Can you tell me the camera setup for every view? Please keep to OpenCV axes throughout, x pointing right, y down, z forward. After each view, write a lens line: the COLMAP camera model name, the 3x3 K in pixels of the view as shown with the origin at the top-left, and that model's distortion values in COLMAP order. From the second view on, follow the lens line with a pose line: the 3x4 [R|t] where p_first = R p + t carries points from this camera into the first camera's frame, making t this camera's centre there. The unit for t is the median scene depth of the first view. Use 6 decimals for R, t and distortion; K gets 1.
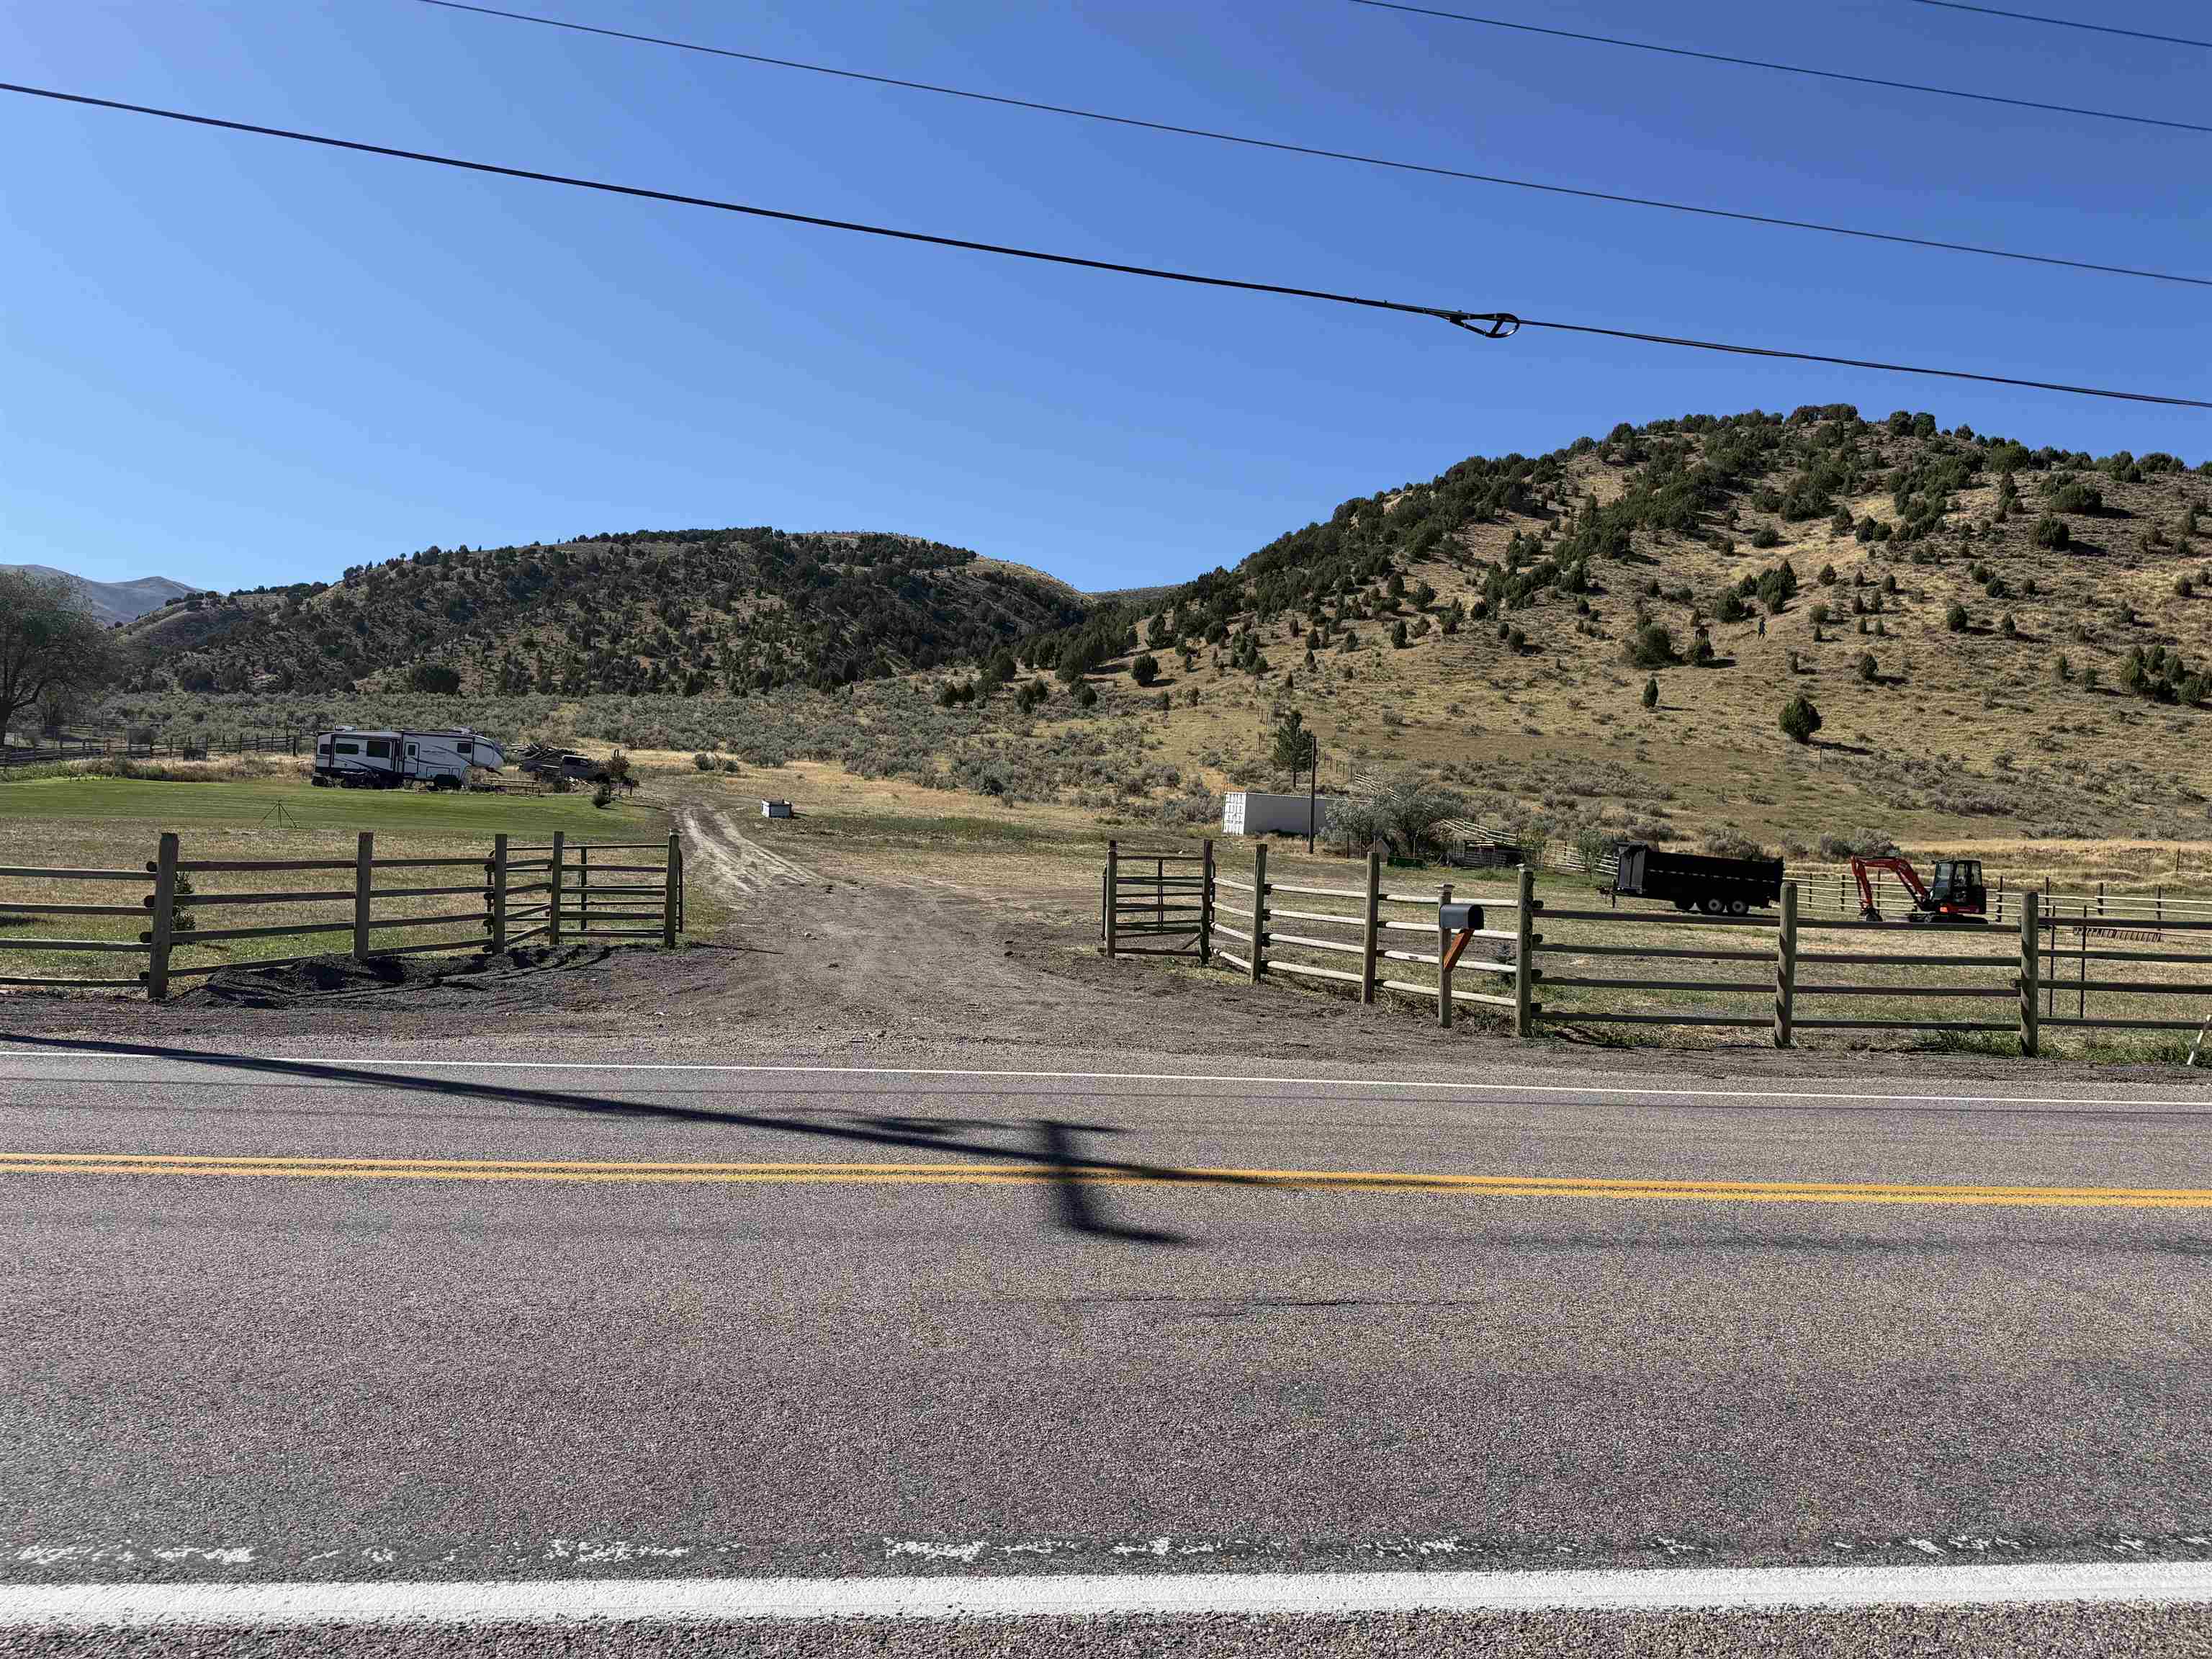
lens RADIAL K [[1537.8, 0, 1096.7], [0, 1537.8, 825.1], [0, 0, 1]] dist [0.158139, -0.296531]
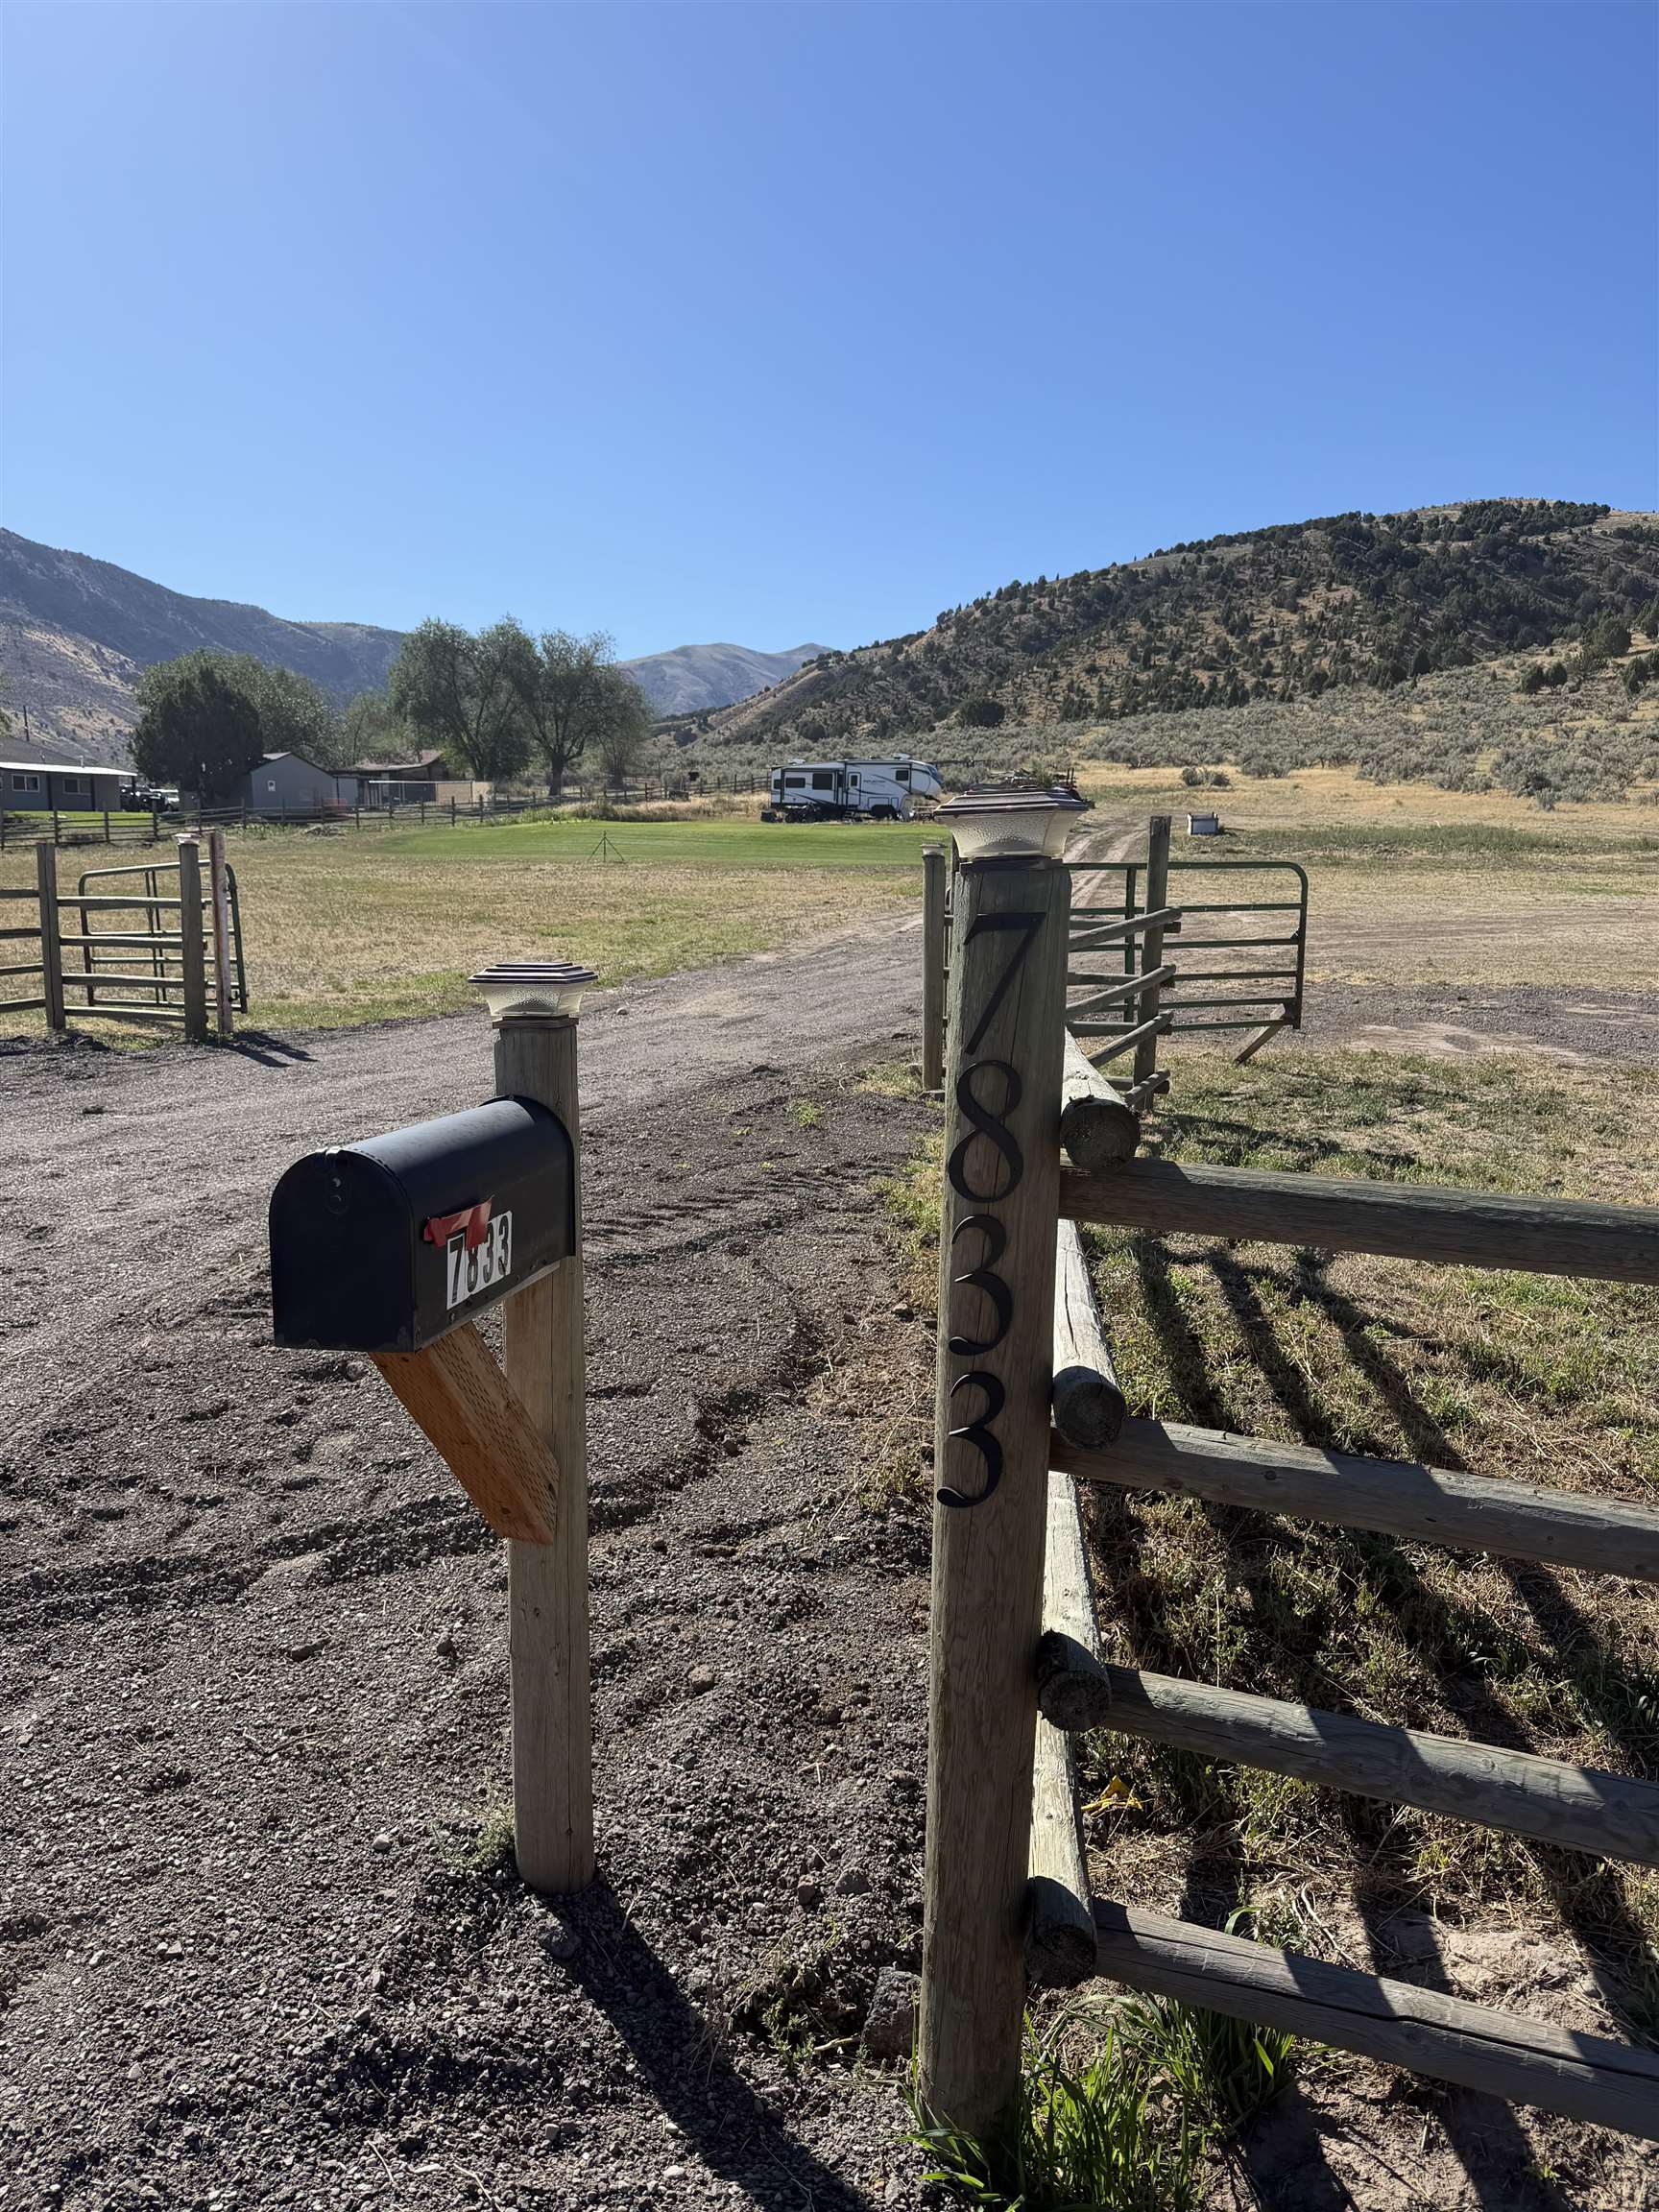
lens RADIAL K [[1537.8, 0, 828.5], [0, 1537.8, 1112.6], [0, 0, 1]] dist [0.158139, -0.296531]
pose [[0.859778, 0.054244, -0.507780, 0.020148], [0.030714, 0.987050, 0.157448, 0.001666], [0.509744, -0.150966, 0.846977, 0.053010]]
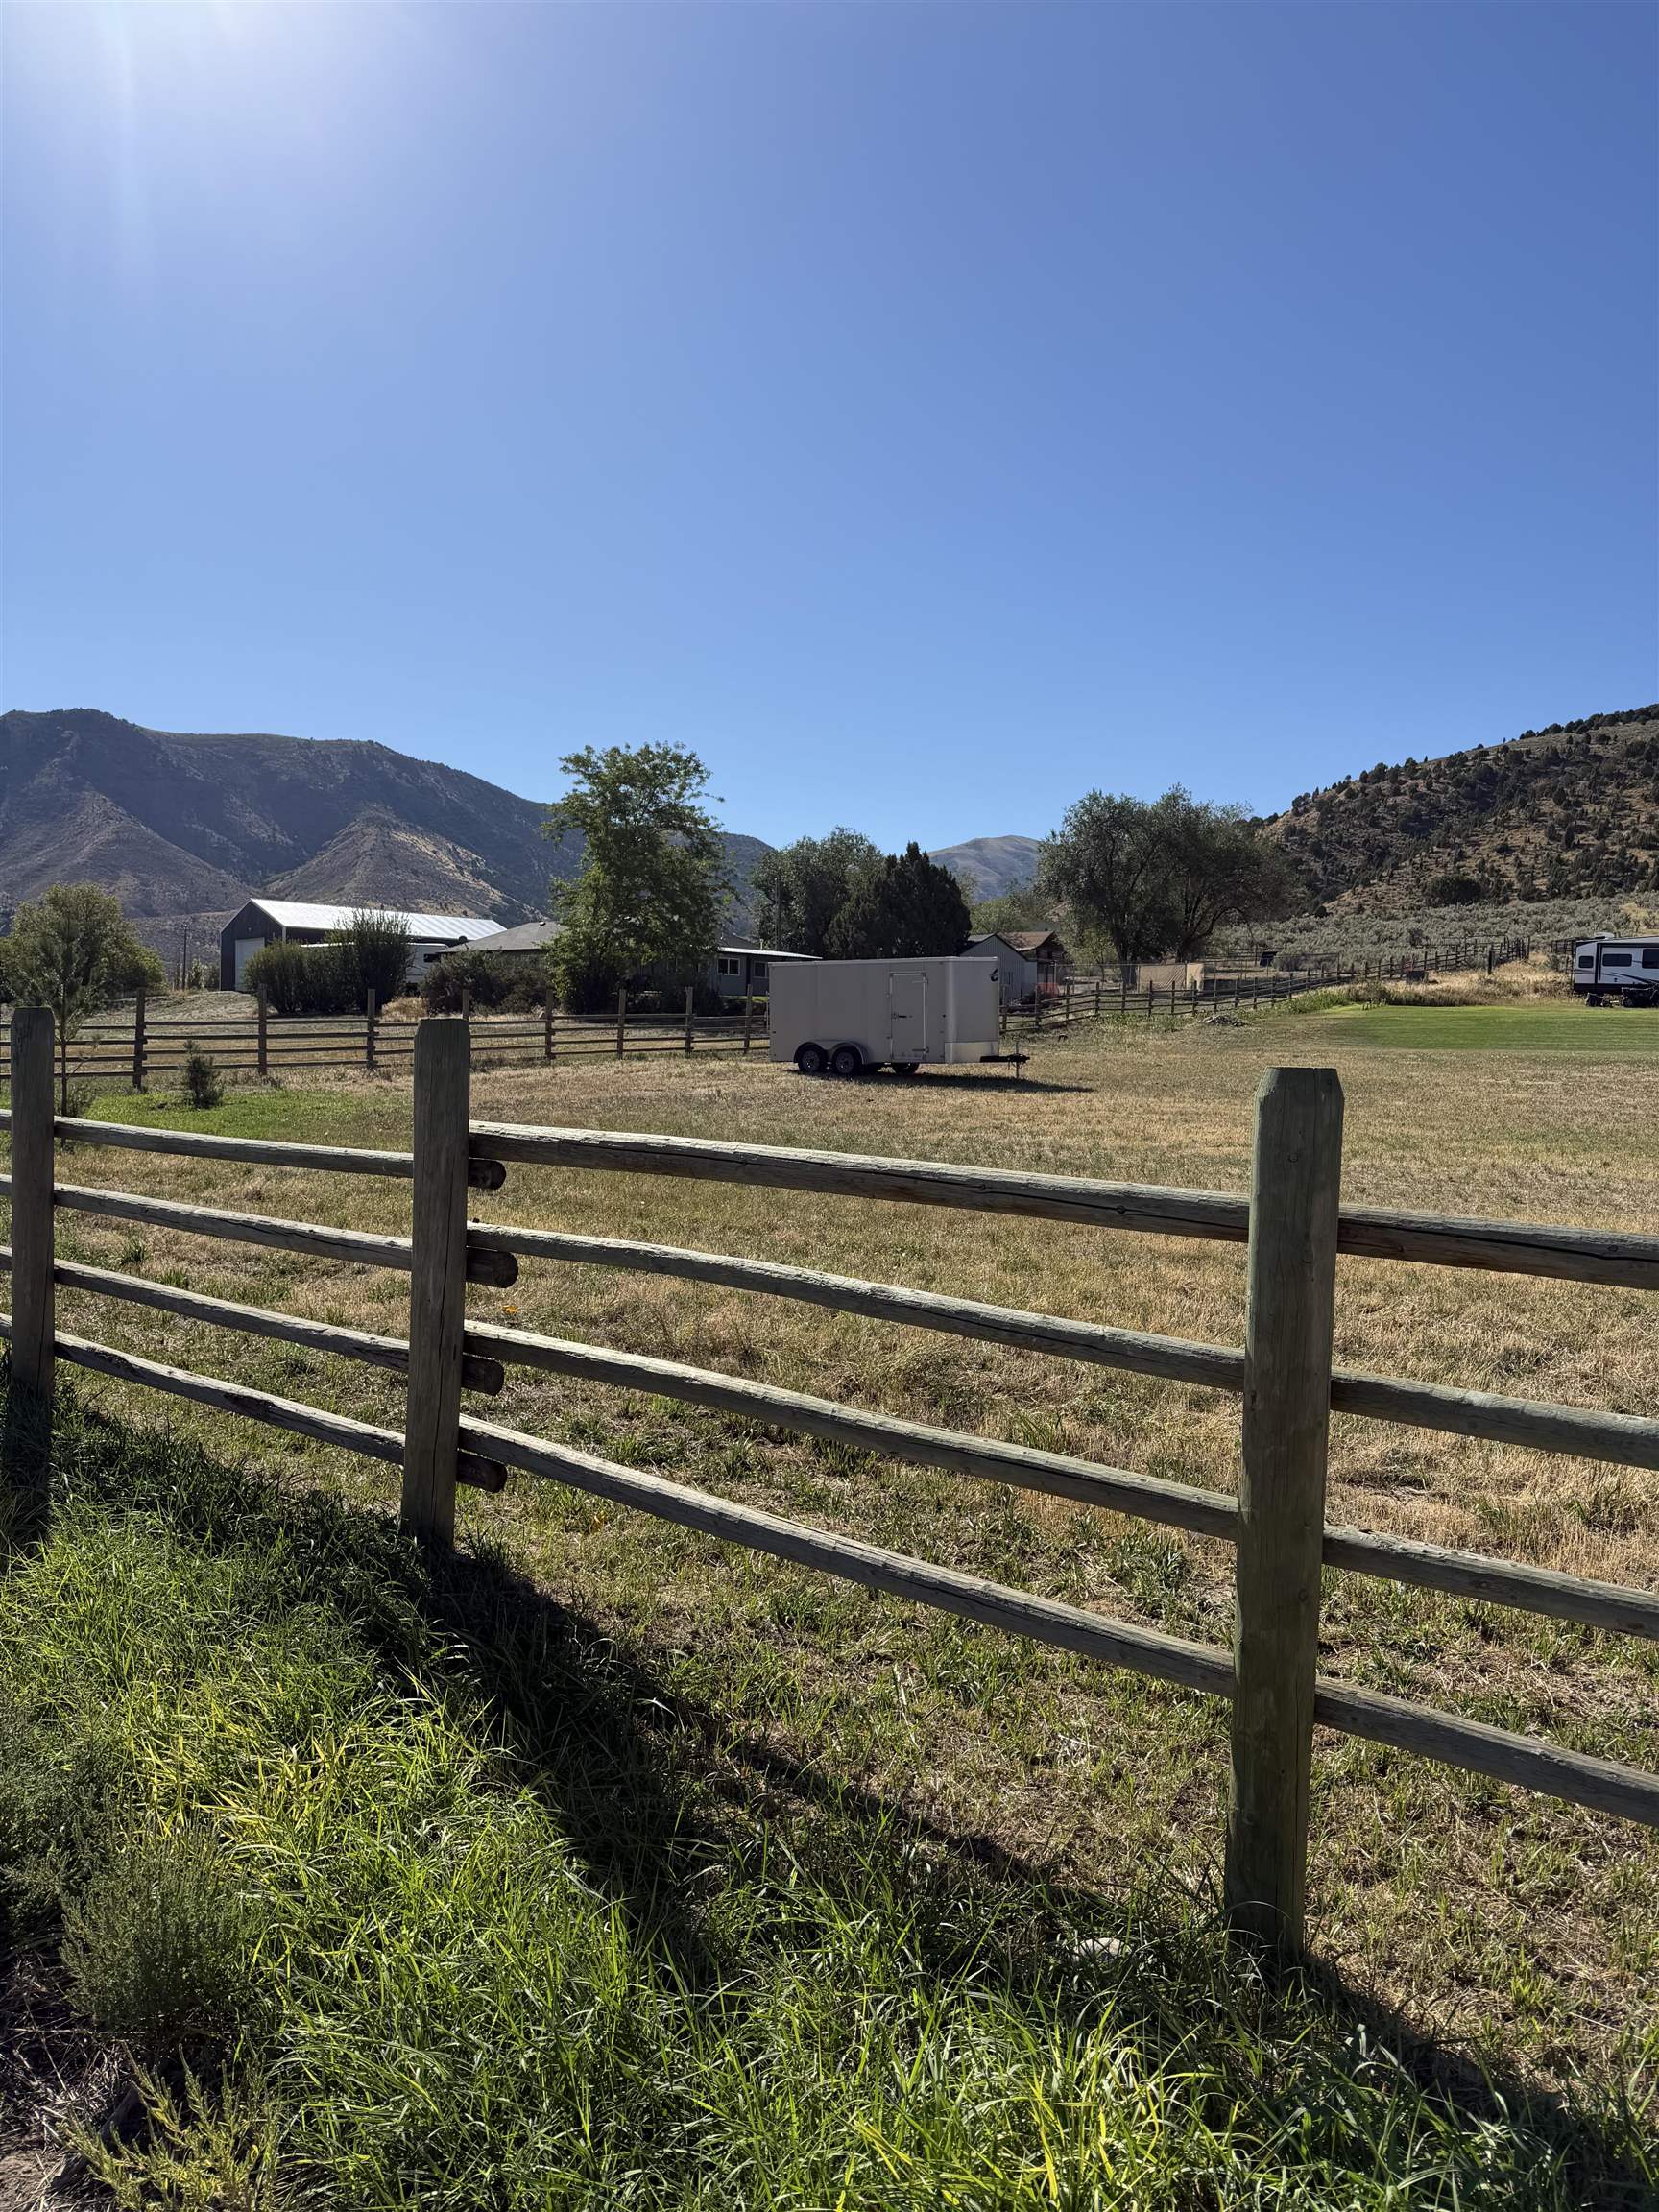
lens RADIAL K [[1556.4, 0, 829.5], [0, 1556.4, 1106.0], [0, 0, 1]] dist [0.010148, -0.002547]
pose [[0.757461, 0.006752, -0.652845, -0.096049], [0.020306, 0.999219, 0.033894, -0.002999], [0.652564, -0.038930, 0.756733, 0.034608]]
